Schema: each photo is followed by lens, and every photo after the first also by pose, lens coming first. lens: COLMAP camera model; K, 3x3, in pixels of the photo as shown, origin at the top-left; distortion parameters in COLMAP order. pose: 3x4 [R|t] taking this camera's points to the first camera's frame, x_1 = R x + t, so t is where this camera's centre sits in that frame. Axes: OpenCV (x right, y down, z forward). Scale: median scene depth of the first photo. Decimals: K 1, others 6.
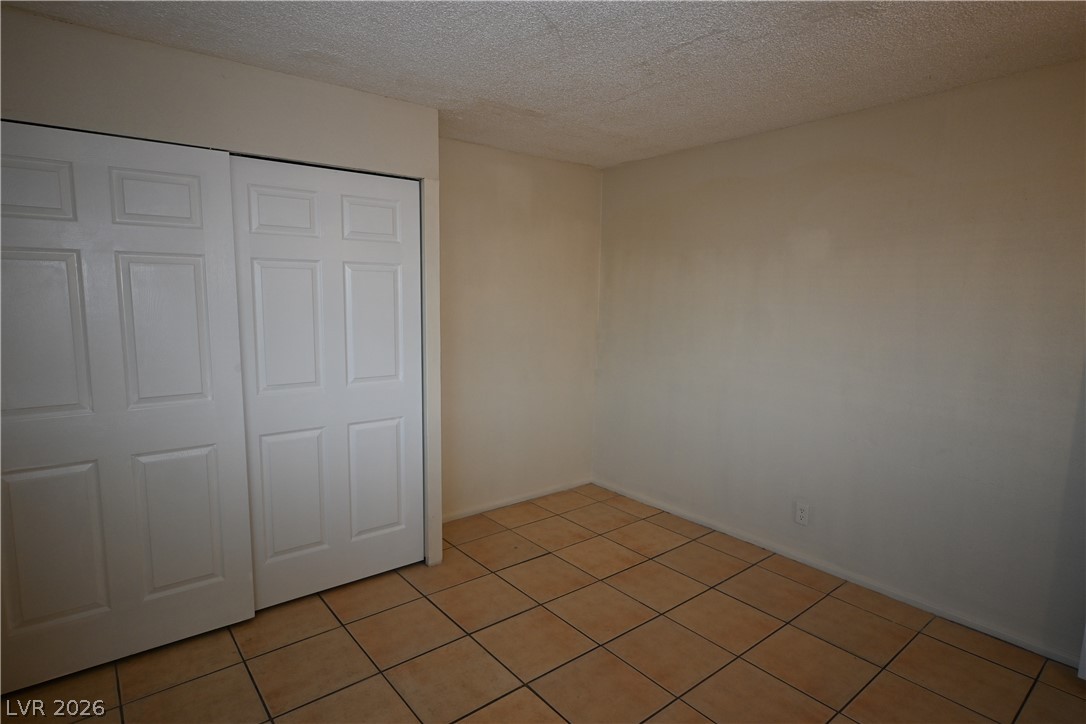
lens RADIAL K [[569.9, 0, 537.1], [0, 569.9, 363.1], [0, 0, 1]] dist [-0.008008, 0.005547]
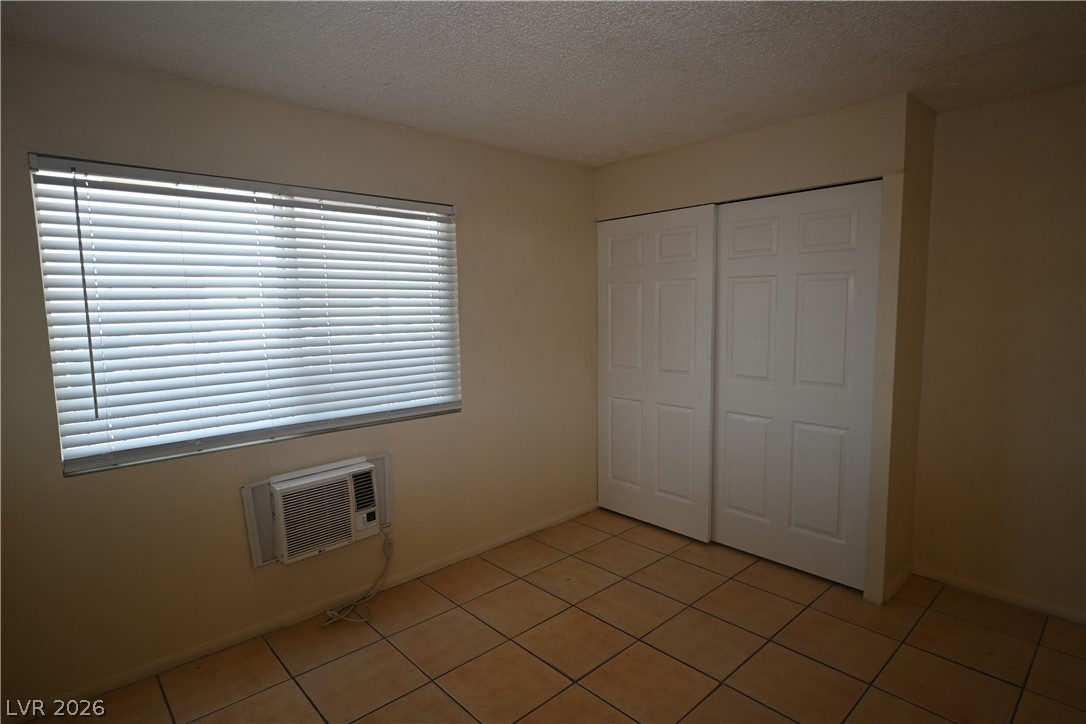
lens RADIAL K [[569.9, 0, 539.4], [0, 569.9, 362.3], [0, 0, 1]] dist [-0.008008, 0.005547]
pose [[0.068767, 0.089200, -0.993637, 0.702230], [-0.106375, 0.990972, 0.081599, -0.042218], [0.991945, 0.100087, 0.077635, 0.409053]]
